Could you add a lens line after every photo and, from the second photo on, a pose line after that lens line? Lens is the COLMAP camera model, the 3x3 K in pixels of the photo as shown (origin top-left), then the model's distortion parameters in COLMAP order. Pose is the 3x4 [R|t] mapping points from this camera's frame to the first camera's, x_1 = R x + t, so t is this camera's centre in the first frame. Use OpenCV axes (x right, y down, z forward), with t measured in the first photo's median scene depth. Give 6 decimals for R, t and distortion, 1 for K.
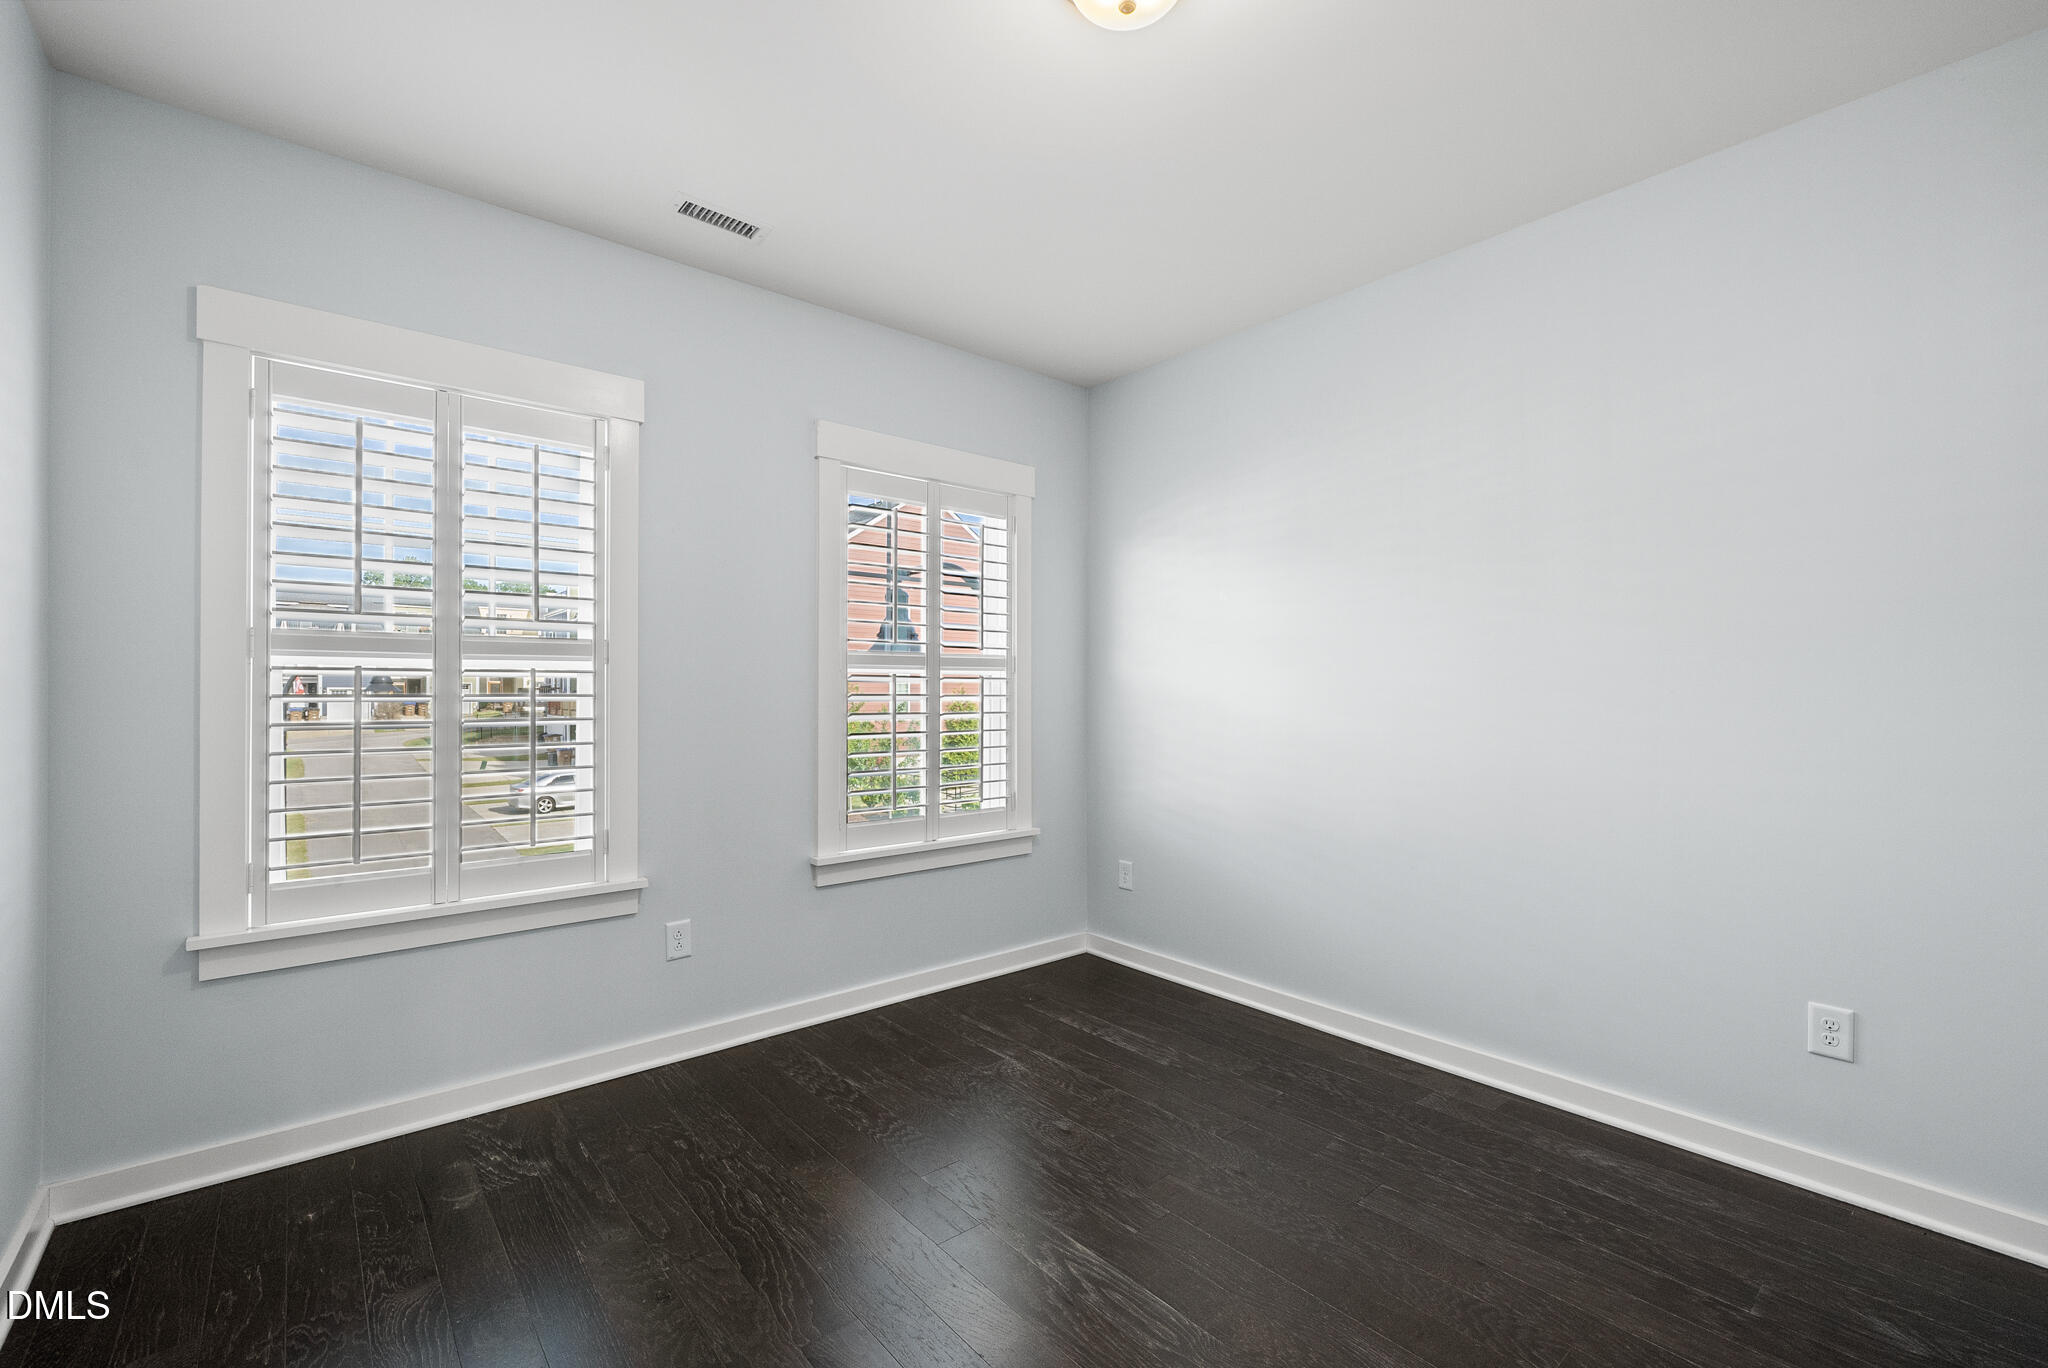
lens RADIAL K [[876.5, 0, 1023.0], [0, 876.5, 691.4], [0, 0, 1]] dist [-0.002663, 0.000158]
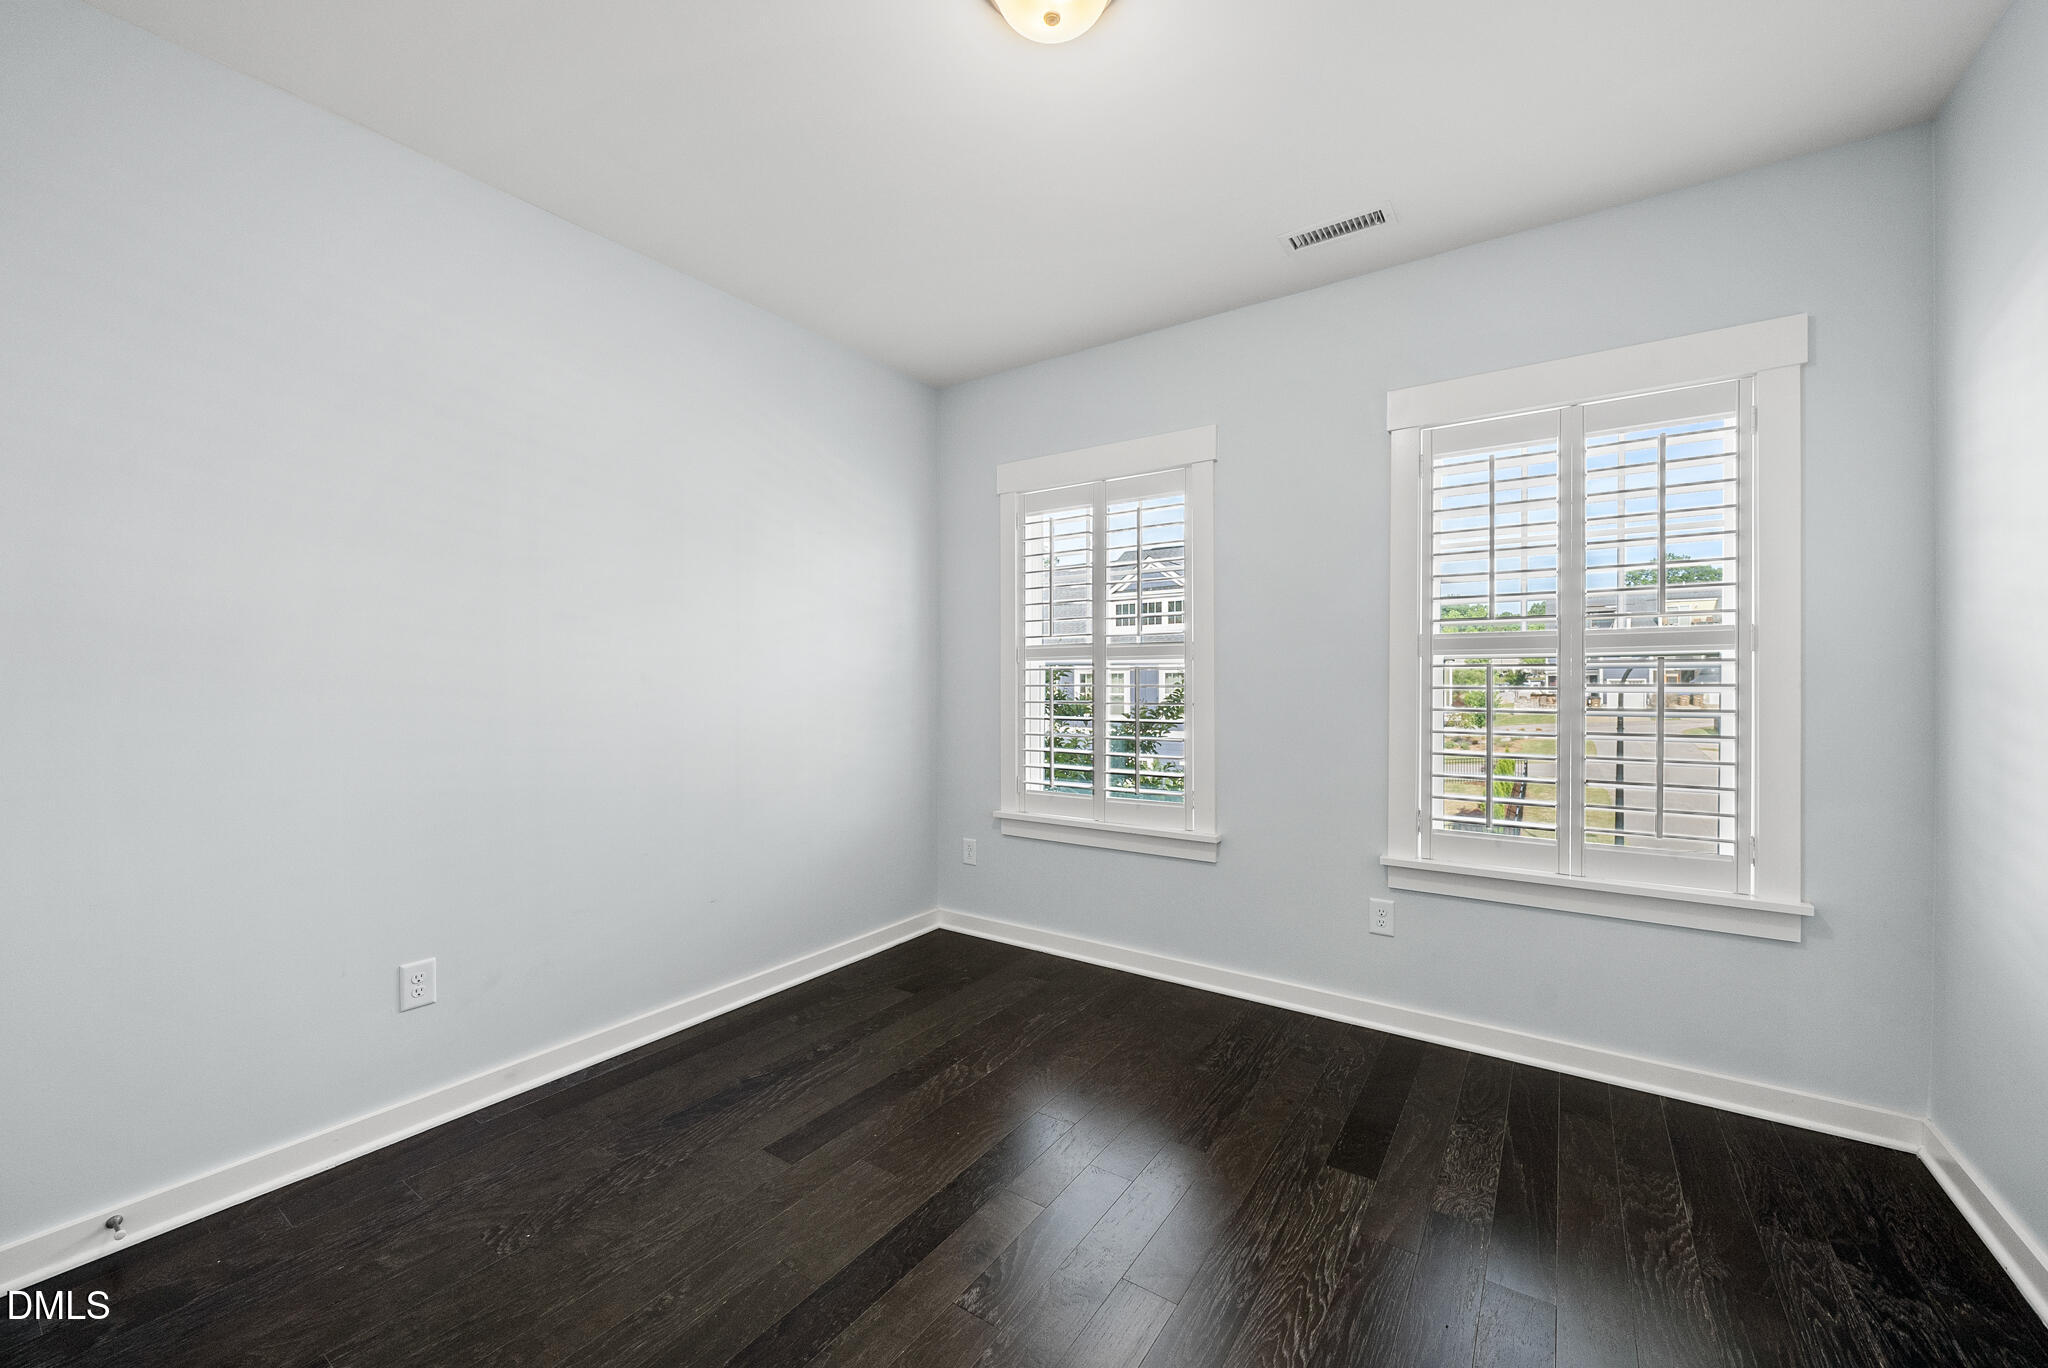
lens RADIAL K [[794.6, 0, 1056.4], [0, 794.6, 689.5], [0, 0, 1]] dist [0.011616, 0.000252]
pose [[0.291340, 0.009177, -0.956576, 0.128169], [-0.001094, 0.999957, 0.009260, 0.000492], [0.956619, -0.001652, 0.291337, 0.107848]]
